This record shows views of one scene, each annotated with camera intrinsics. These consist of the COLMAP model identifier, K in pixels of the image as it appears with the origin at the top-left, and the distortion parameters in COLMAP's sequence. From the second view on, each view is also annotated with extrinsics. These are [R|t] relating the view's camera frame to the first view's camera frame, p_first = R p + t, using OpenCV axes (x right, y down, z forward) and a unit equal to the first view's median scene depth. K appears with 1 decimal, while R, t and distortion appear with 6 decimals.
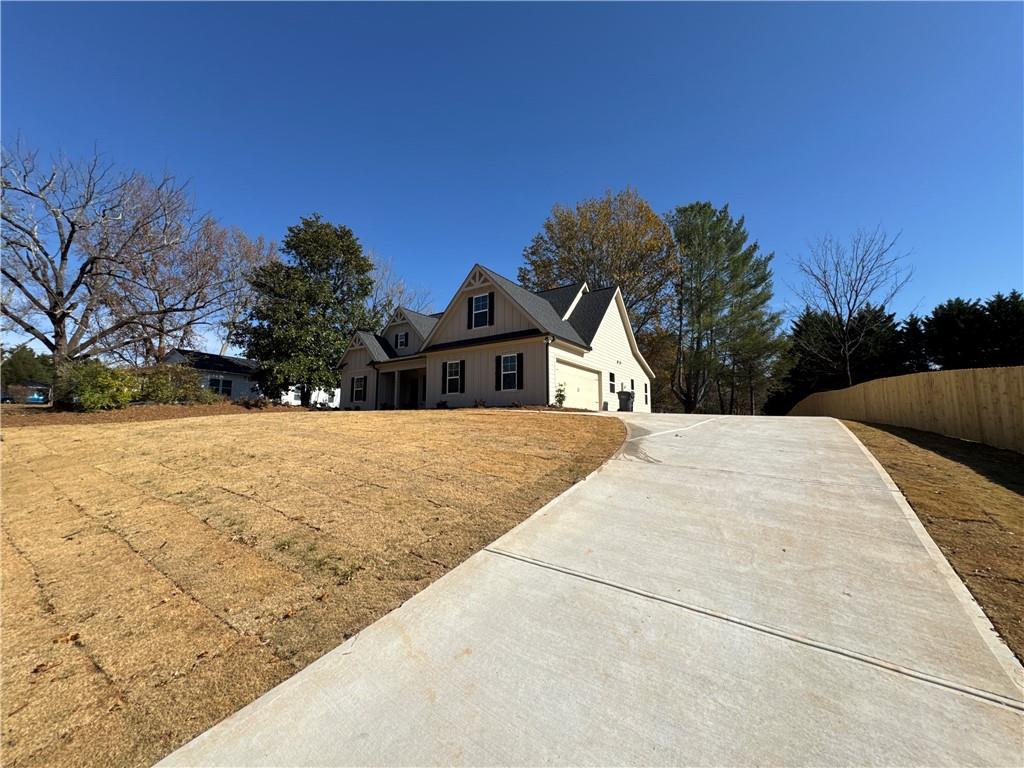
lens RADIAL K [[408.9, 0, 512.1], [0, 408.9, 383.8], [0, 0, 1]] dist [-0.004119, 0.001103]
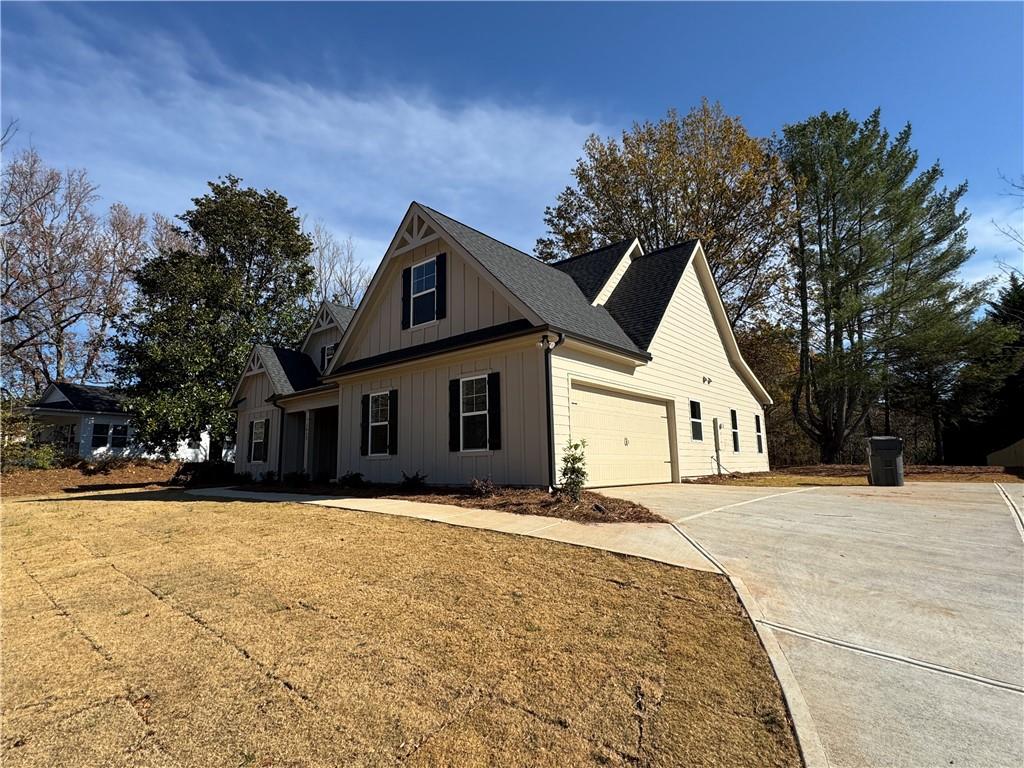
lens RADIAL K [[517.9, 0, 509.5], [0, 517.9, 384.1], [0, 0, 1]] dist [0.014460, 0.000849]
pose [[0.994673, -0.037008, -0.096206, 0.068604], [0.032614, 0.998370, -0.046844, -0.023914], [0.097783, 0.043456, 0.994259, 0.293774]]
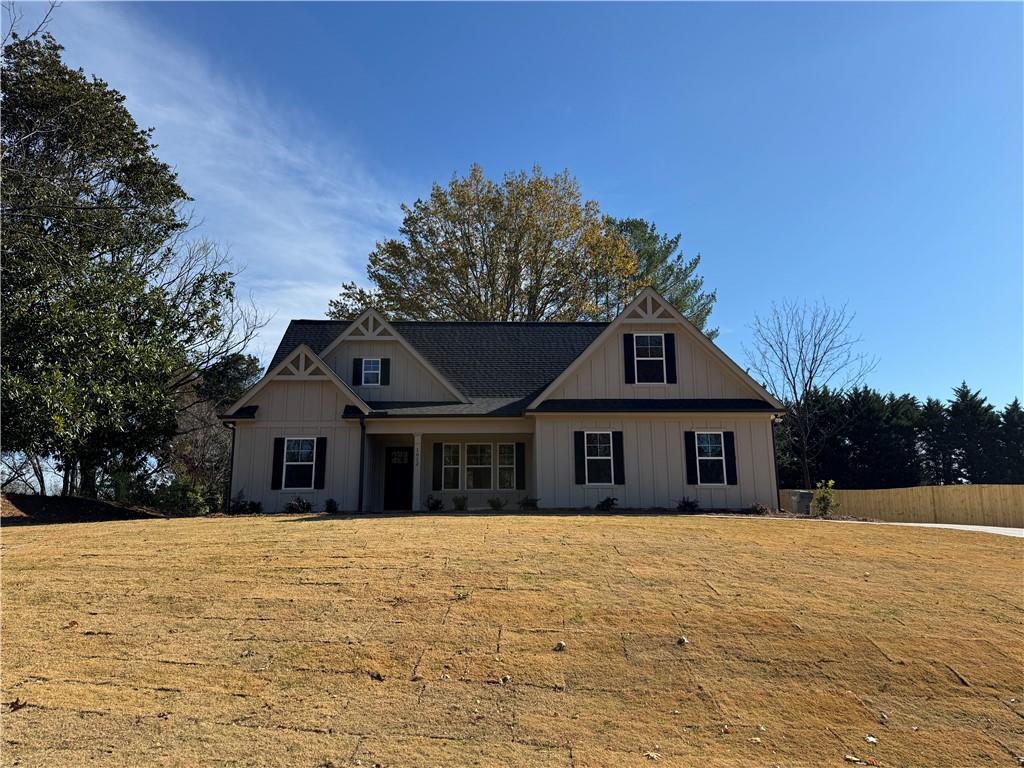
lens RADIAL K [[723.7, 0, 513.9], [0, 723.7, 382.3], [0, 0, 1]] dist [0.051012, 0.000441]
pose [[0.804213, 0.108544, 0.584346, -0.722955], [-0.055729, 0.992622, -0.107685, -0.003409], [-0.591723, 0.054037, 0.804328, 0.160100]]
